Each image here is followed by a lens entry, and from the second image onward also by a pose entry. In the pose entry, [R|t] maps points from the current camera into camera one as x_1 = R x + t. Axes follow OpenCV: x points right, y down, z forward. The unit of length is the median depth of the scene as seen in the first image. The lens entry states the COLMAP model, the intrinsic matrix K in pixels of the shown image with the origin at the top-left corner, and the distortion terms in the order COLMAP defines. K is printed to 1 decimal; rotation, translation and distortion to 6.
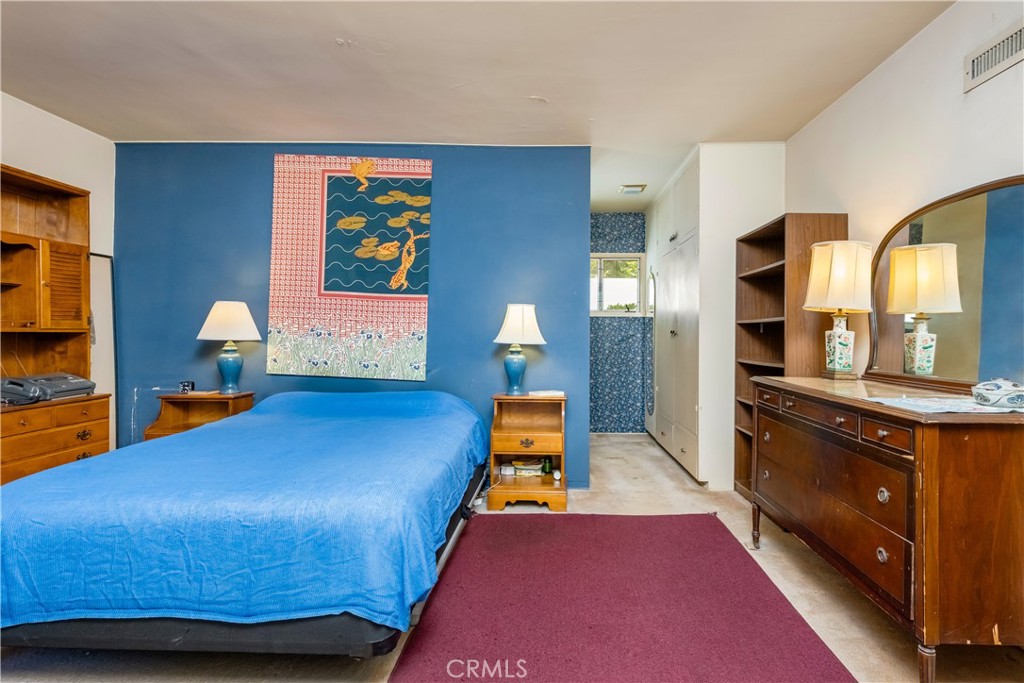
lens RADIAL K [[492.6, 0, 546.5], [0, 492.6, 334.0], [0, 0, 1]] dist [-0.000898, 0.000551]
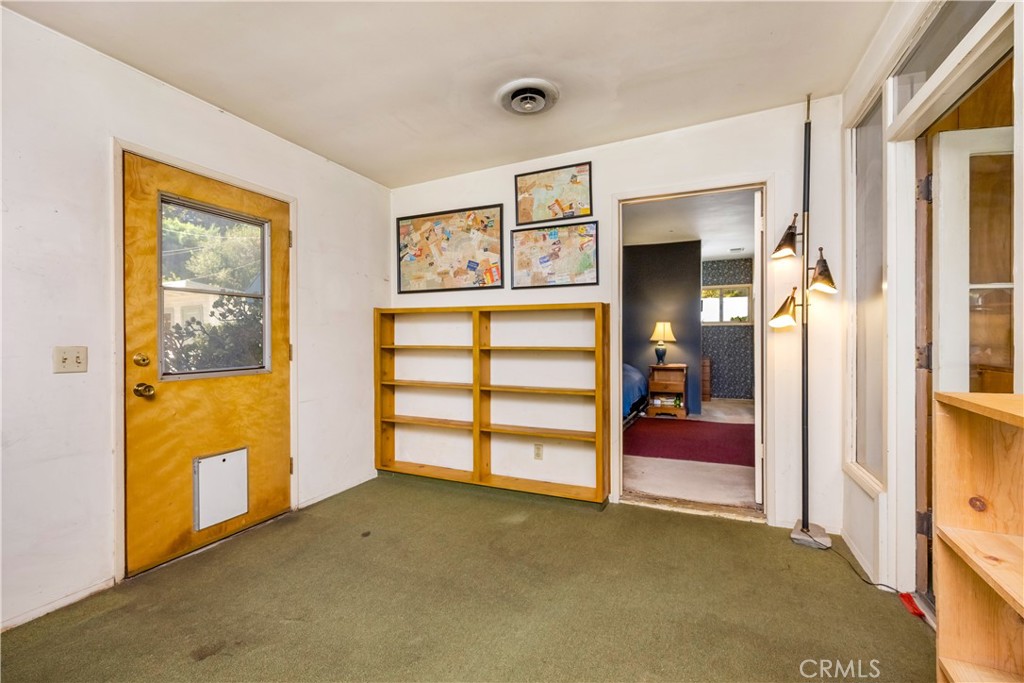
lens RADIAL K [[467.4, 0, 517.2], [0, 467.4, 340.2], [0, 0, 1]] dist [-0.001177, 0.000134]
pose [[0.920780, -0.003096, -0.390071, 0.147936], [0.003854, 0.999992, 0.001160, 0.013270], [0.390064, -0.002572, 0.920784, -1.053166]]
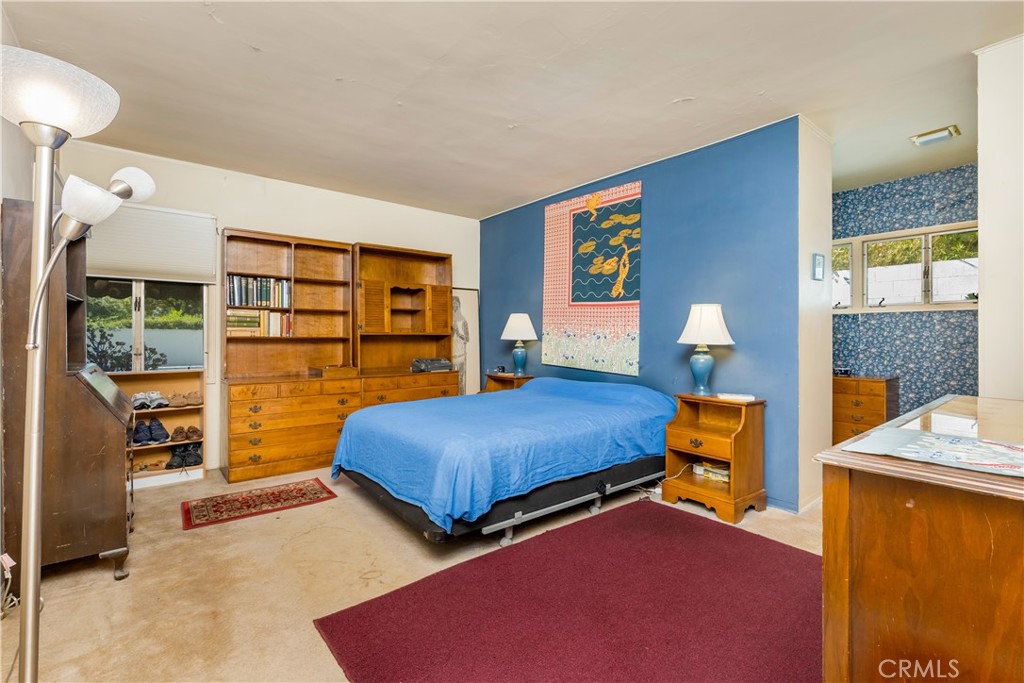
lens RADIAL K [[467.4, 0, 542.1], [0, 467.4, 336.9], [0, 0, 1]] dist [-0.001177, 0.000134]
pose [[0.644623, -0.002918, -0.764495, 0.448166], [0.003016, 0.999995, -0.001274, 0.005674], [0.764495, -0.001484, 0.644628, 0.140236]]
